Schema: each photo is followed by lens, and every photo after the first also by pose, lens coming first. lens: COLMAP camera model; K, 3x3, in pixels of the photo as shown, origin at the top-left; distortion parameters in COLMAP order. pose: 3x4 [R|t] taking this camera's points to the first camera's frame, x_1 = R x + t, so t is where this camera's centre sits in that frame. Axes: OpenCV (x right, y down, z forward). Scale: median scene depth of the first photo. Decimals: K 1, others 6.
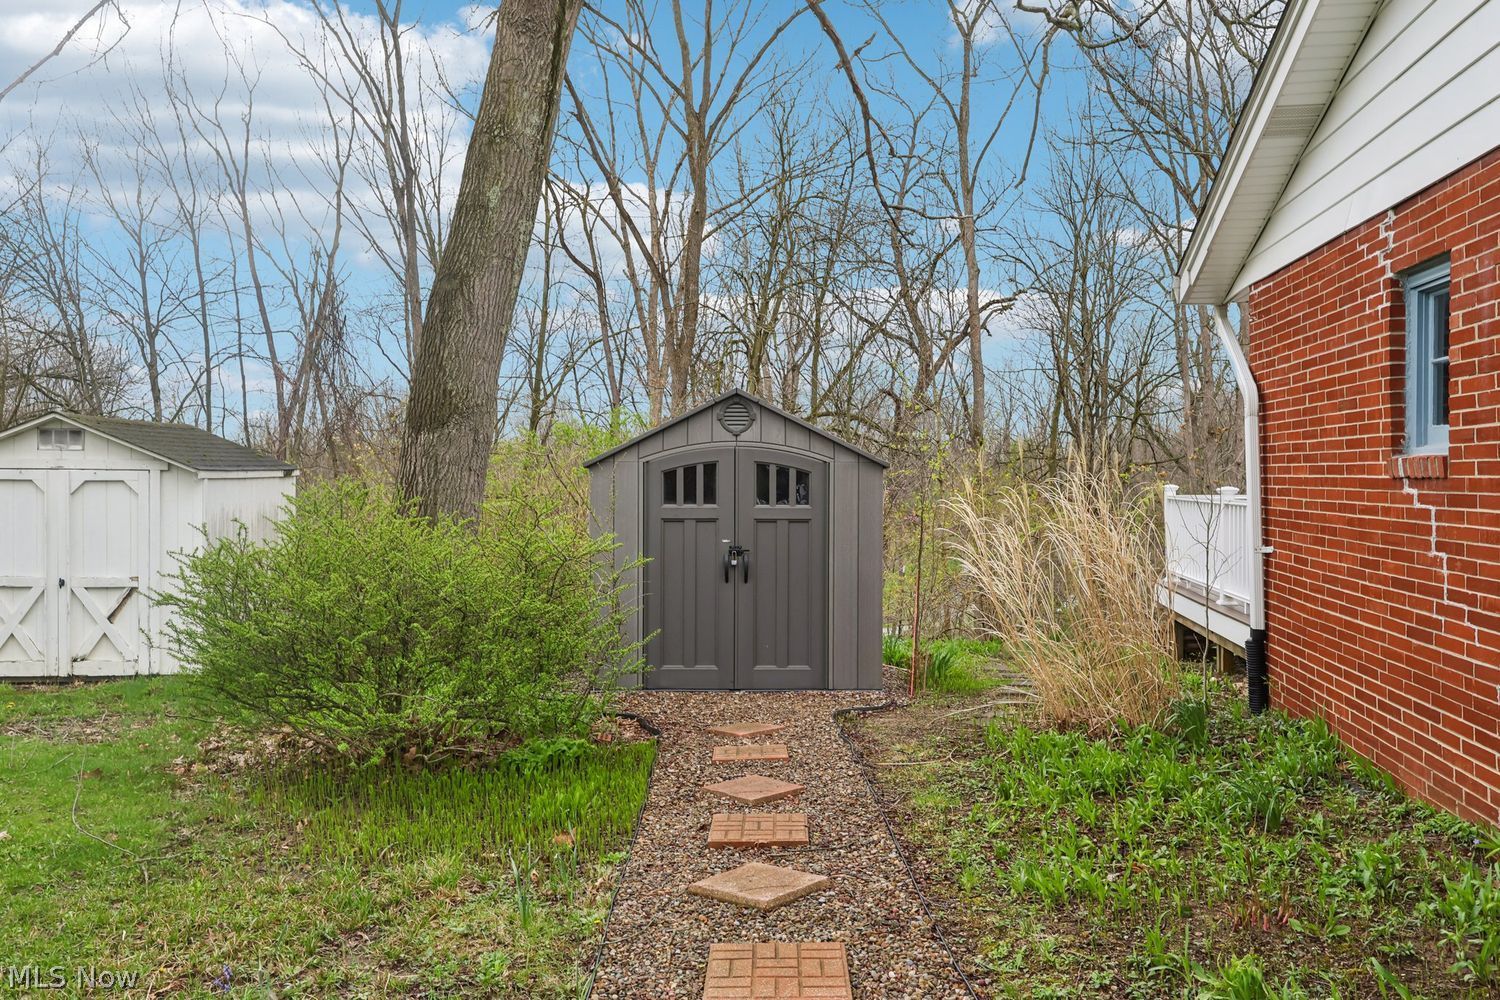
lens RADIAL K [[1197.3, 0, 750.0], [0, 1197.3, 500.0], [0, 0, 1]] dist [-0.006835, -0.002953]
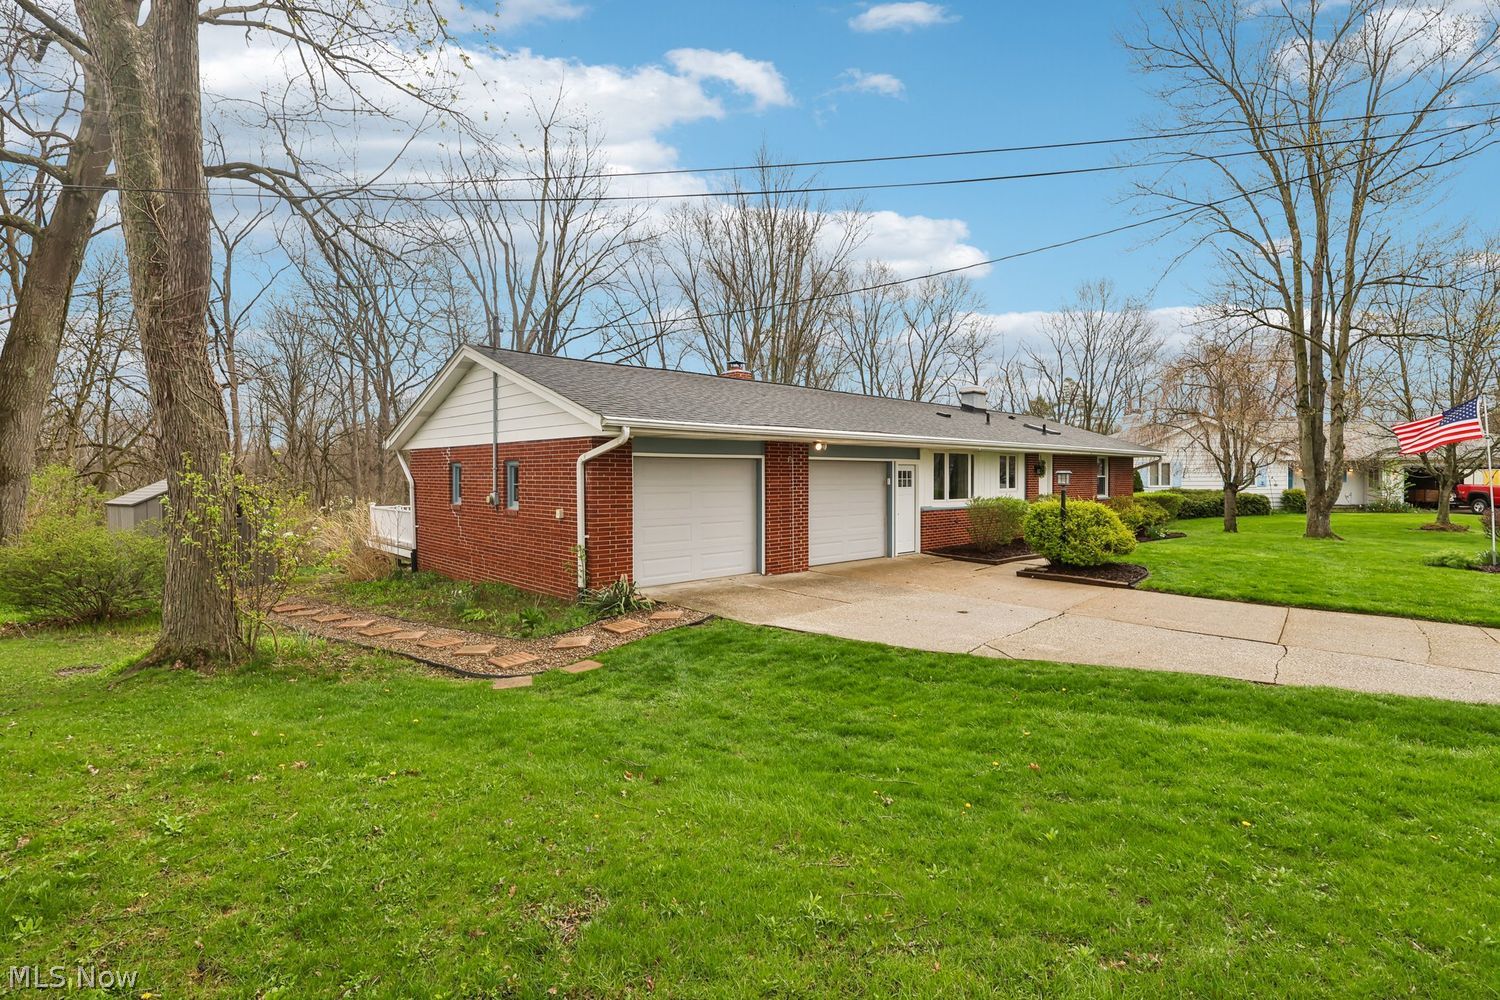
lens RADIAL K [[702.6, 0, 745.0], [0, 702.6, 484.4], [0, 0, 1]] dist [0.002228, 0.000120]
pose [[0.631511, -0.004998, 0.775351, -0.565080], [0.013670, 0.999896, -0.004689, -0.057055], [-0.775247, 0.013560, 0.631513, -1.065516]]
